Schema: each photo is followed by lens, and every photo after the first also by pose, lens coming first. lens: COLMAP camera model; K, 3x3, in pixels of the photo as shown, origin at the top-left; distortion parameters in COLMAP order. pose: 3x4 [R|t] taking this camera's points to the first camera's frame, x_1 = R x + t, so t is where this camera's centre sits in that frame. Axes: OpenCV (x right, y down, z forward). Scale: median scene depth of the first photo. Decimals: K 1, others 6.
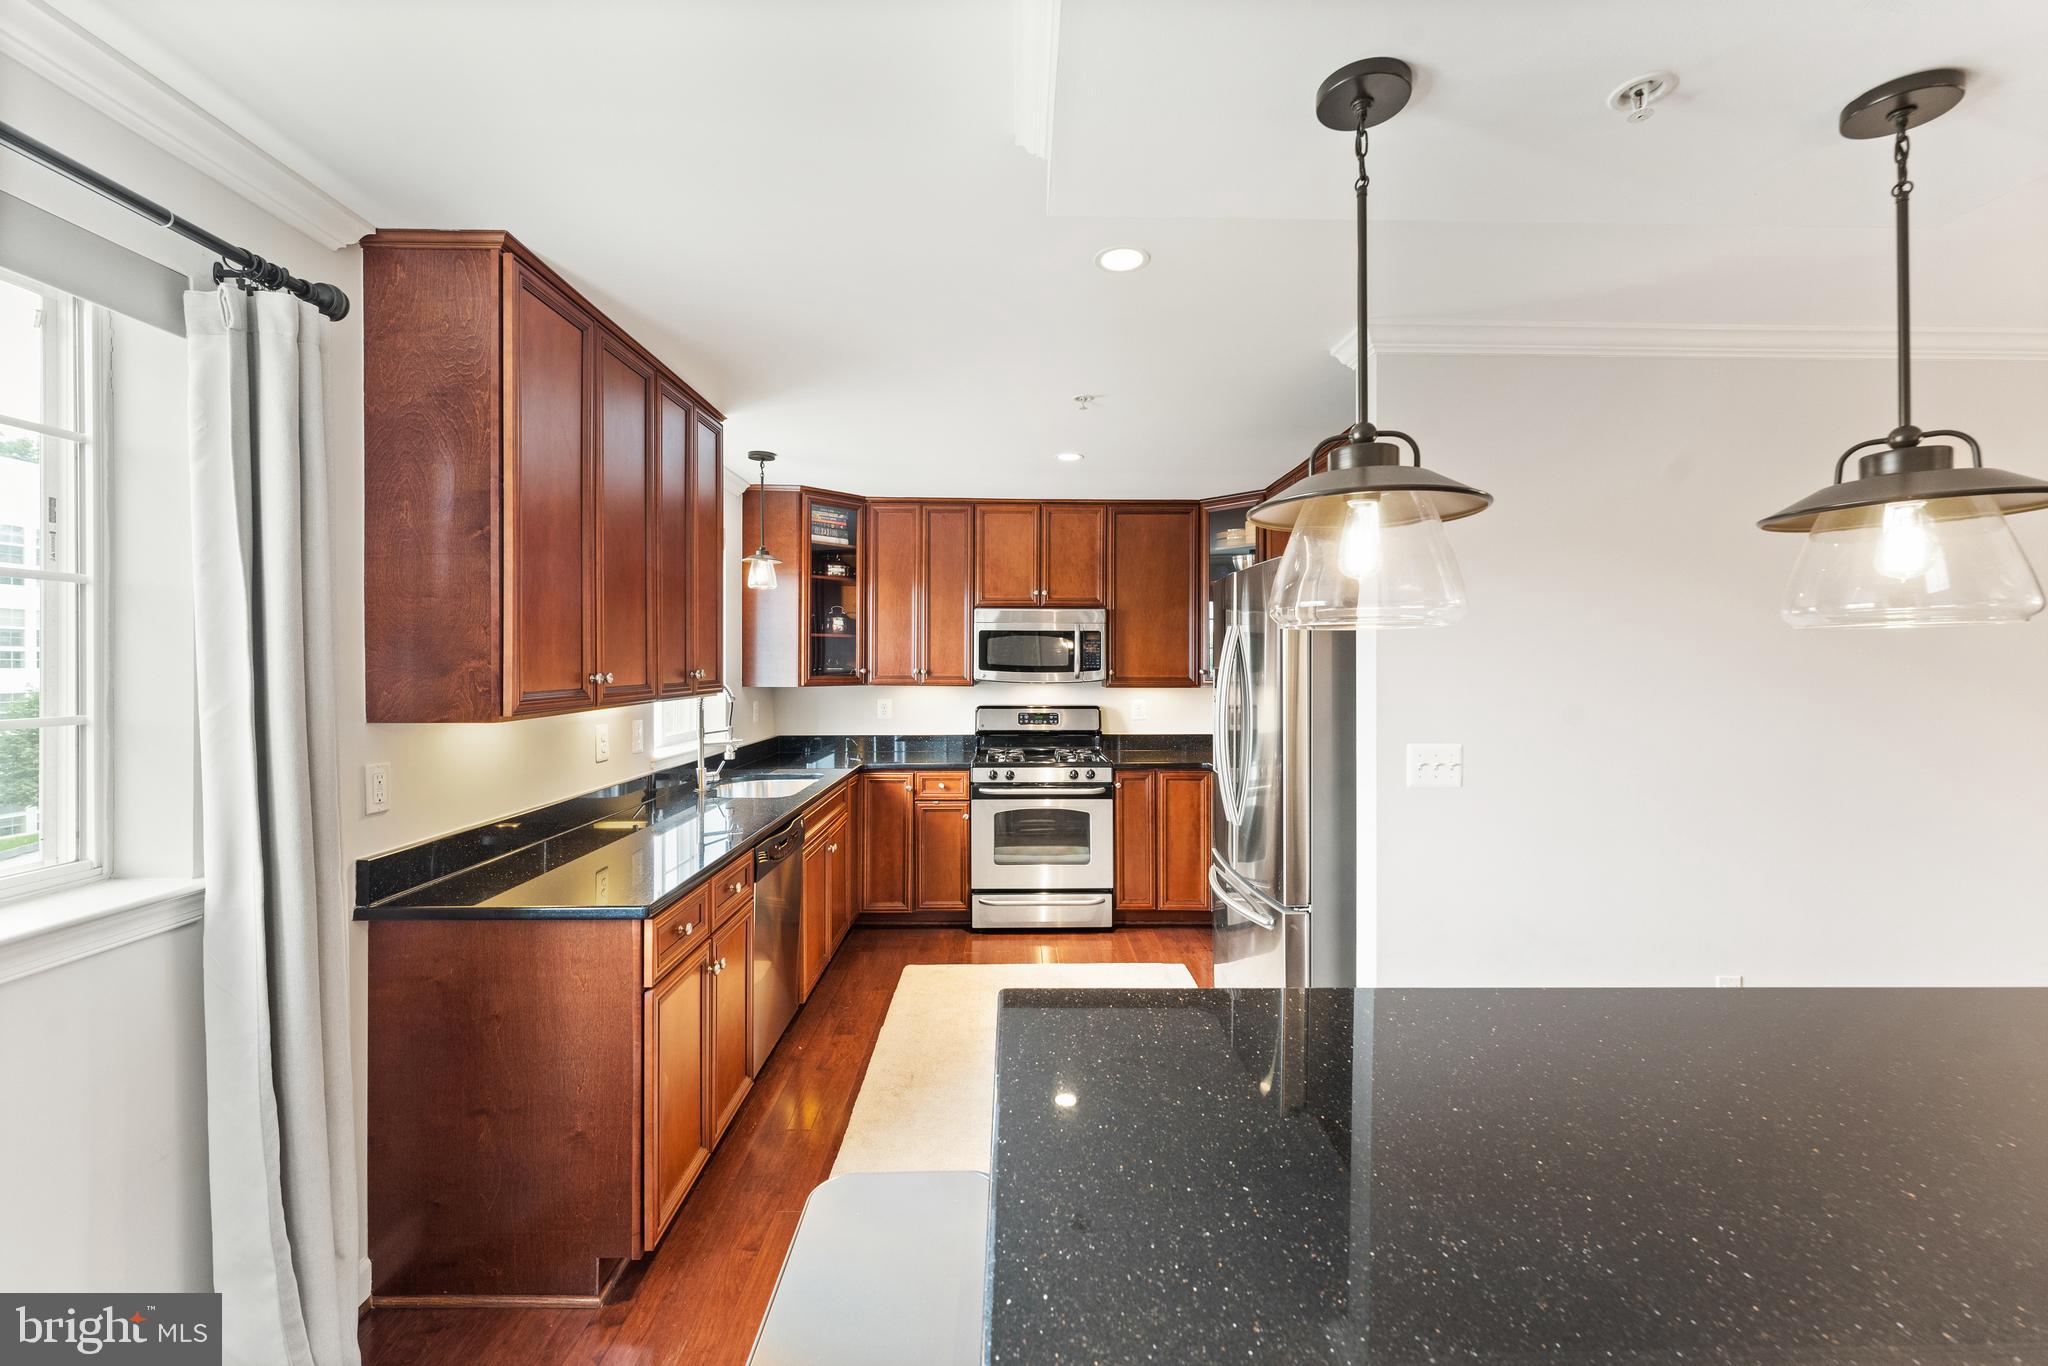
lens RADIAL K [[826.1, 0, 1027.8], [0, 826.1, 657.9], [0, 0, 1]] dist [-0.000386, -0.000580]
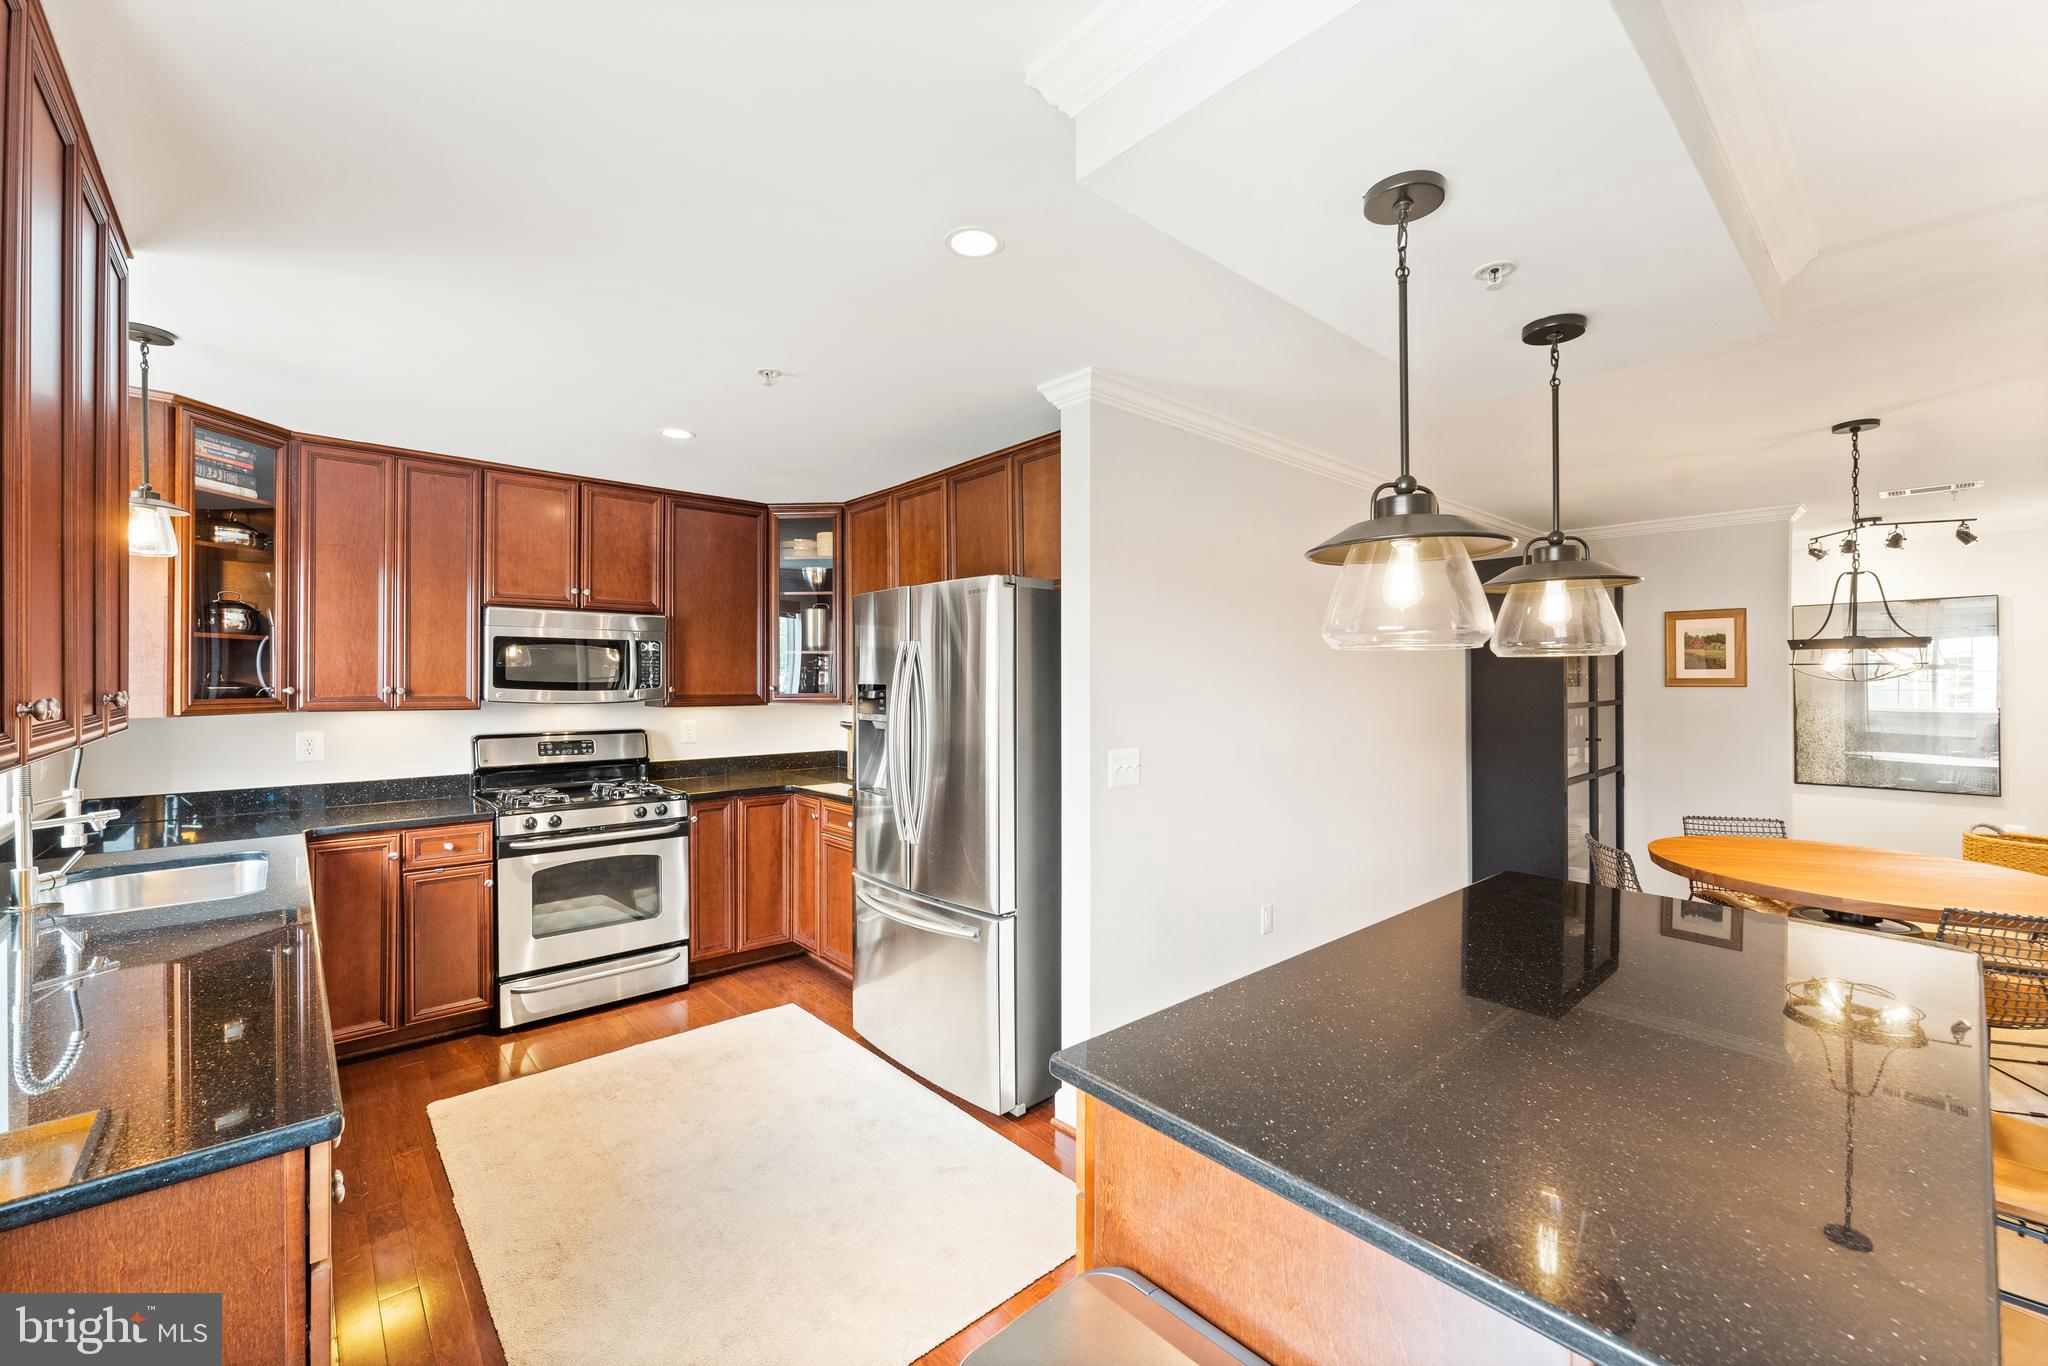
lens RADIAL K [[826.1, 0, 1022.7], [0, 826.1, 675.2], [0, 0, 1]] dist [-0.000386, -0.000580]
pose [[0.761252, 0.002305, 0.648452, -0.189476], [-0.003611, 0.999993, 0.000684, 0.000471], [-0.648446, -0.002862, 0.761256, 0.110915]]
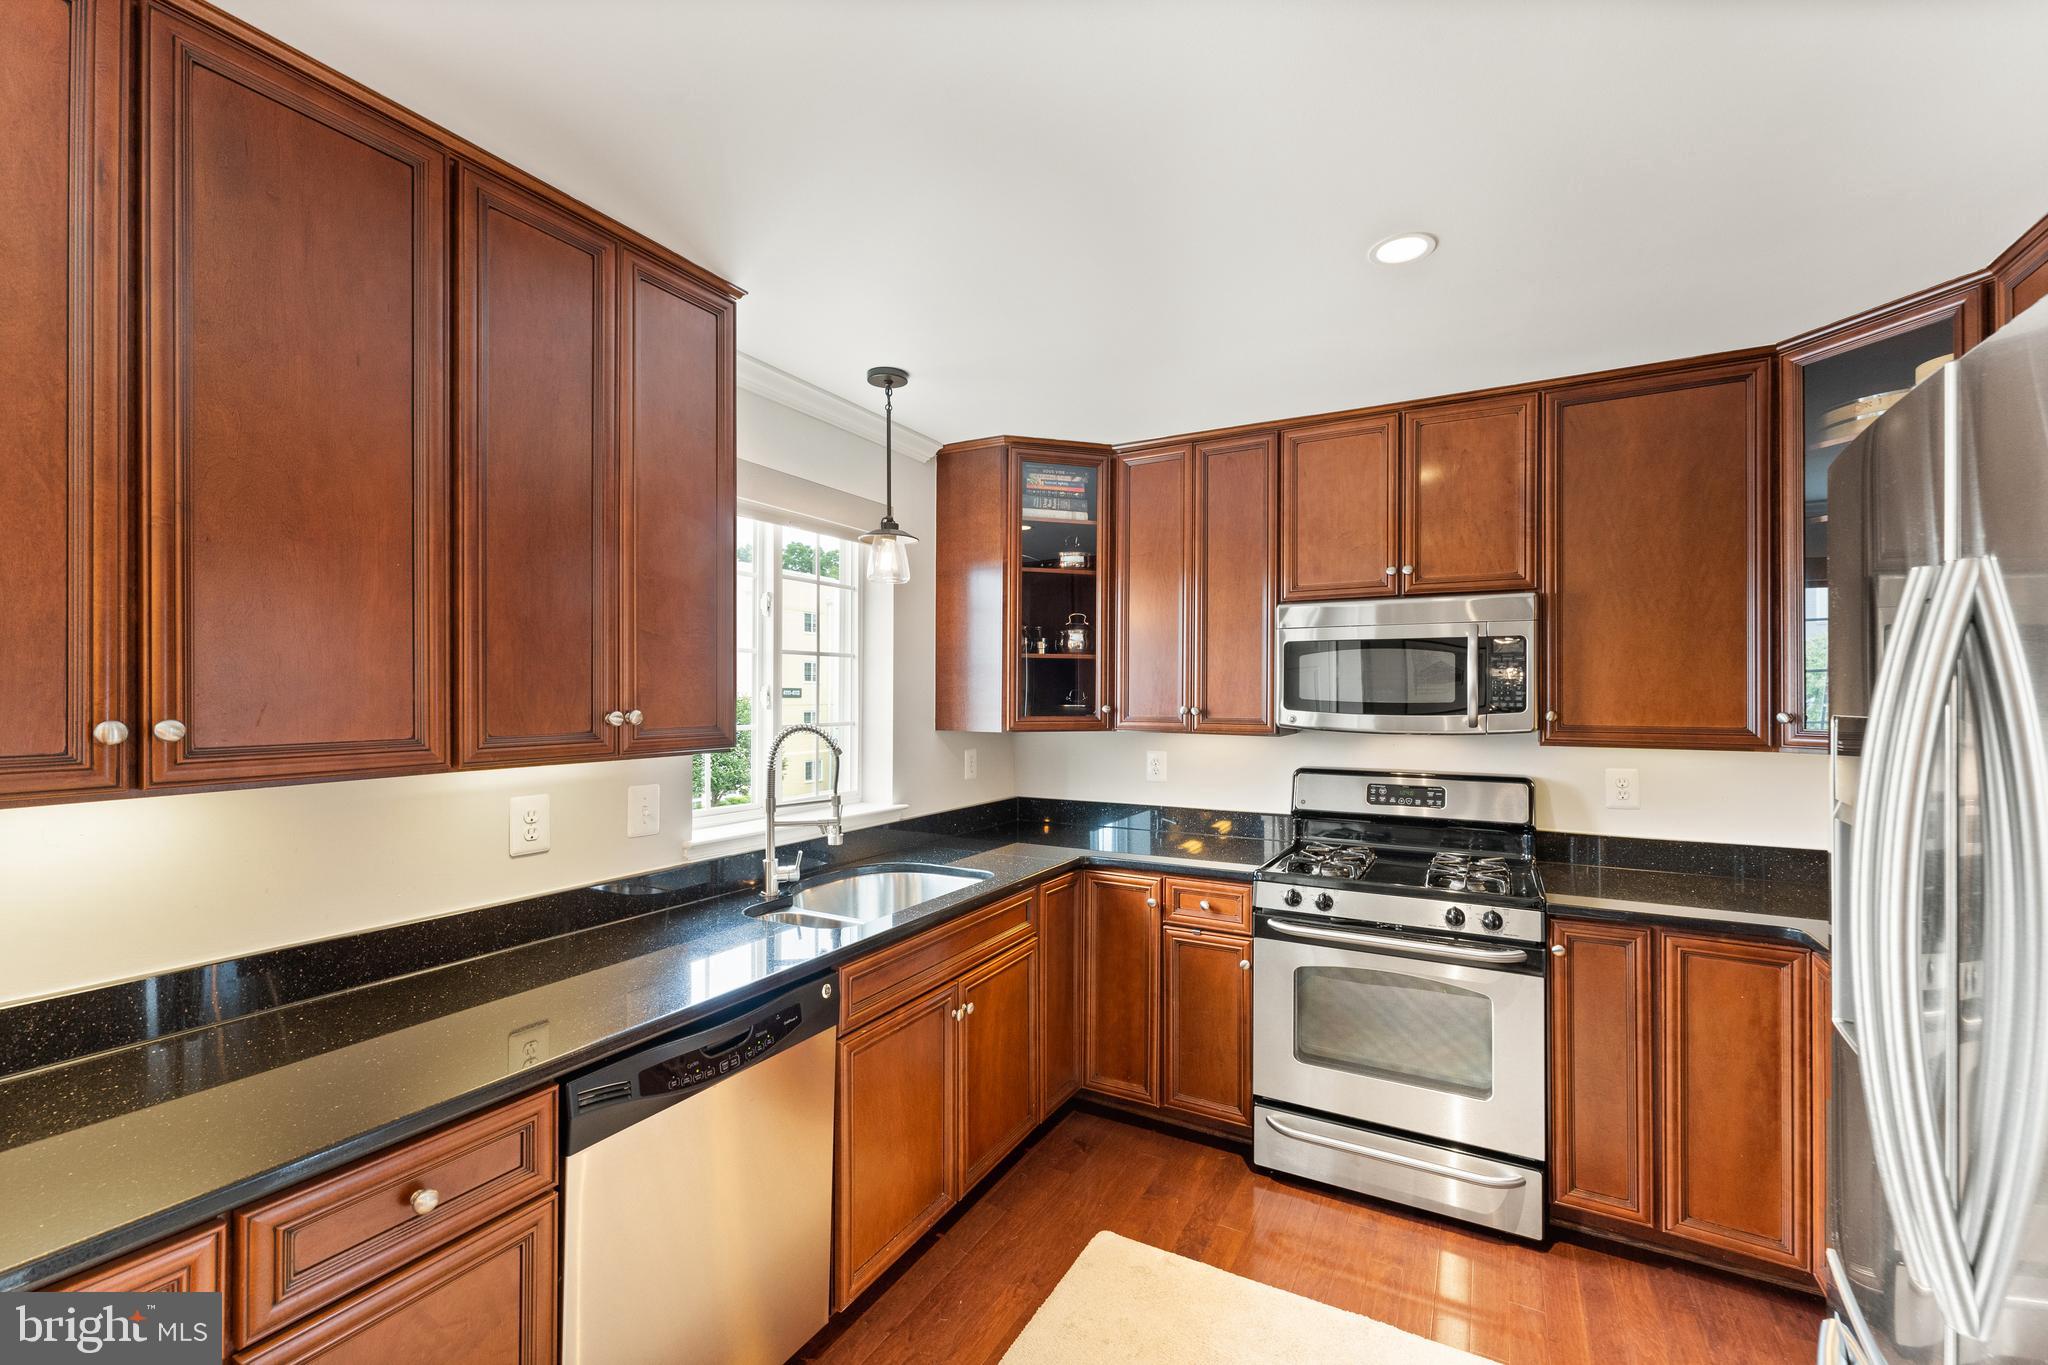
lens RADIAL K [[826.1, 0, 1037.3], [0, 826.1, 691.2], [0, 0, 1]] dist [-0.000386, -0.000580]
pose [[0.866663, -0.002419, -0.498889, 0.085630], [0.002709, 0.999996, -0.000143, 0.001270], [0.498887, -0.001227, 0.866666, 0.422056]]
